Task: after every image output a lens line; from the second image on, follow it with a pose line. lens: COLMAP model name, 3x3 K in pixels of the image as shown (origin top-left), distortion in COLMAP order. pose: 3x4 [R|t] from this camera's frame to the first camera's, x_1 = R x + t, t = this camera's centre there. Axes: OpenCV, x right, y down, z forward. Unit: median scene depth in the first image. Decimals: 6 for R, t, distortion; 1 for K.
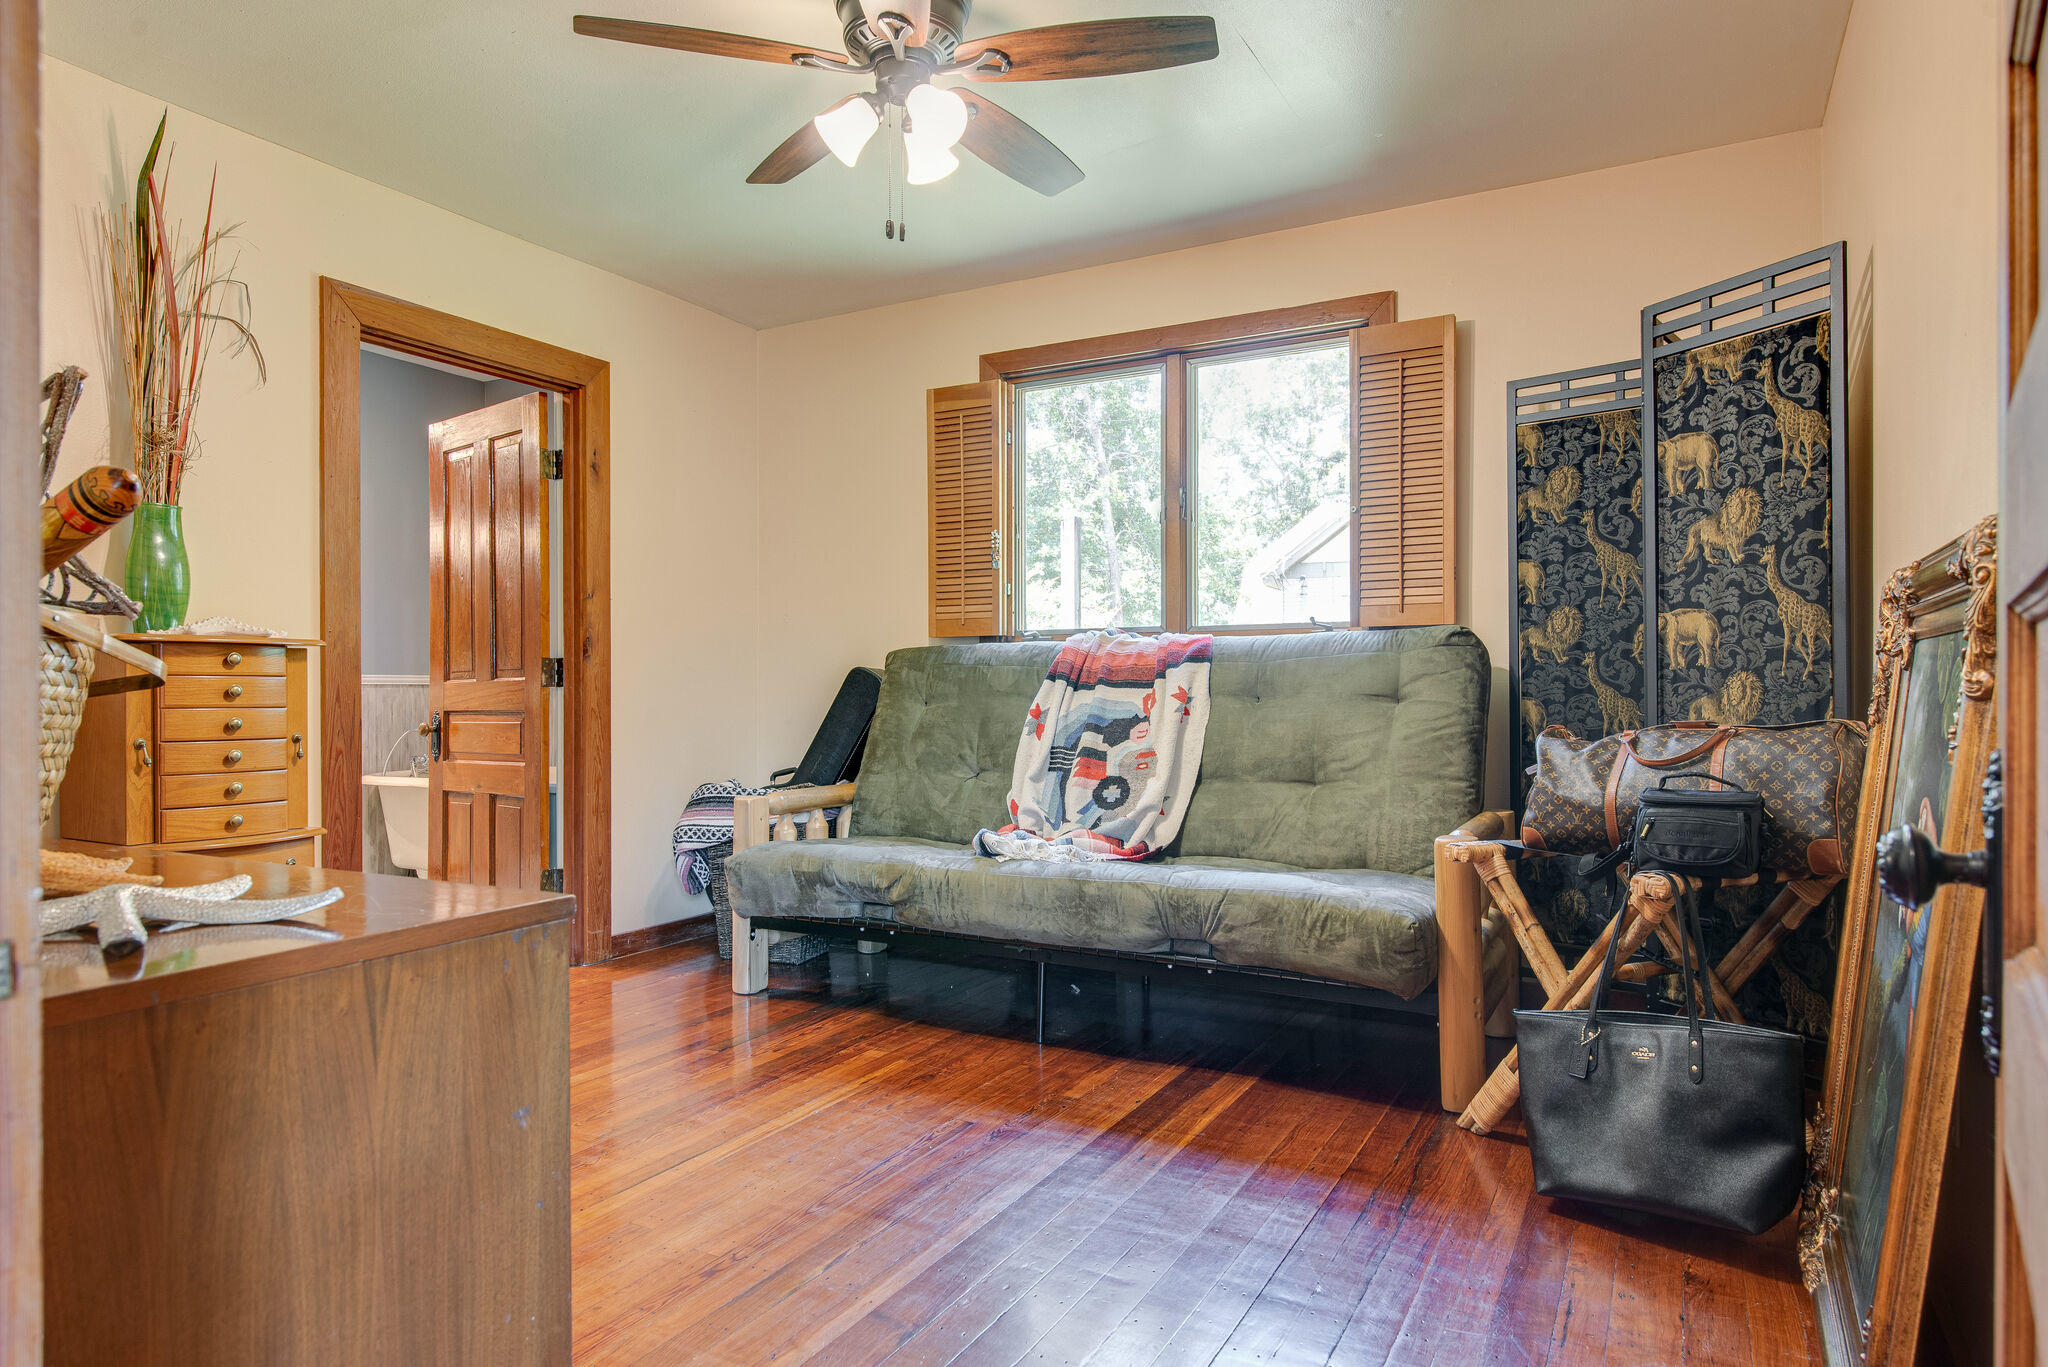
lens RADIAL K [[1211.3, 0, 1010.8], [0, 1211.3, 678.6], [0, 0, 1]] dist [0.006597, -0.002223]
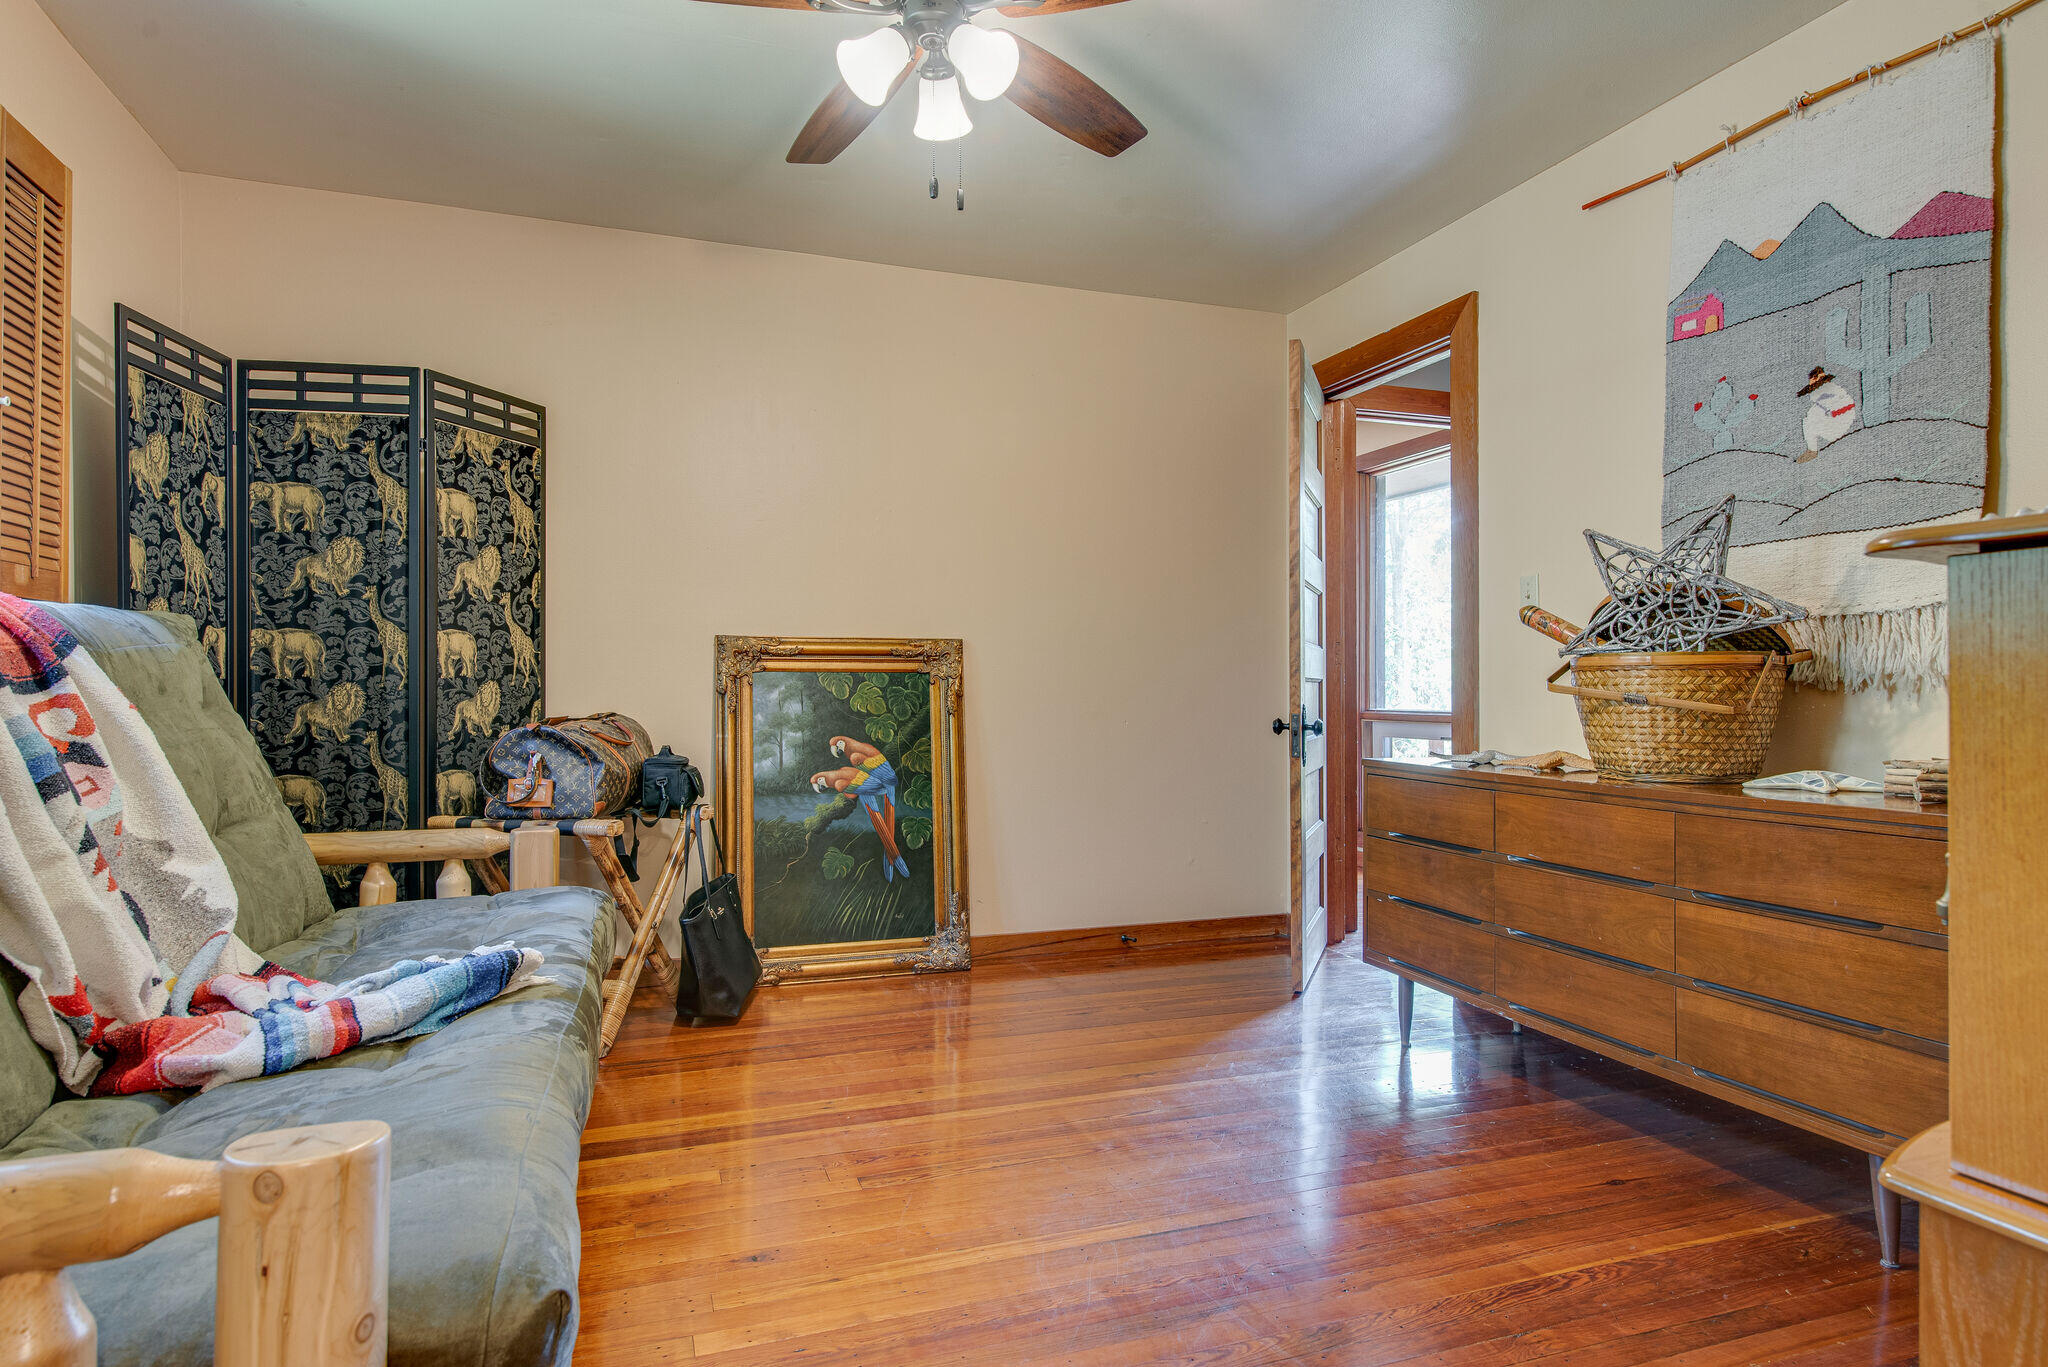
lens RADIAL K [[1151.2, 0, 1047.5], [0, 1151.2, 689.7], [0, 0, 1]] dist [0.000342, -0.001007]
pose [[-0.762278, 0.033612, 0.646376, -0.674502], [0.029831, 0.999414, -0.016789, 0.041867], [-0.646561, 0.006484, -0.762834, 1.538367]]
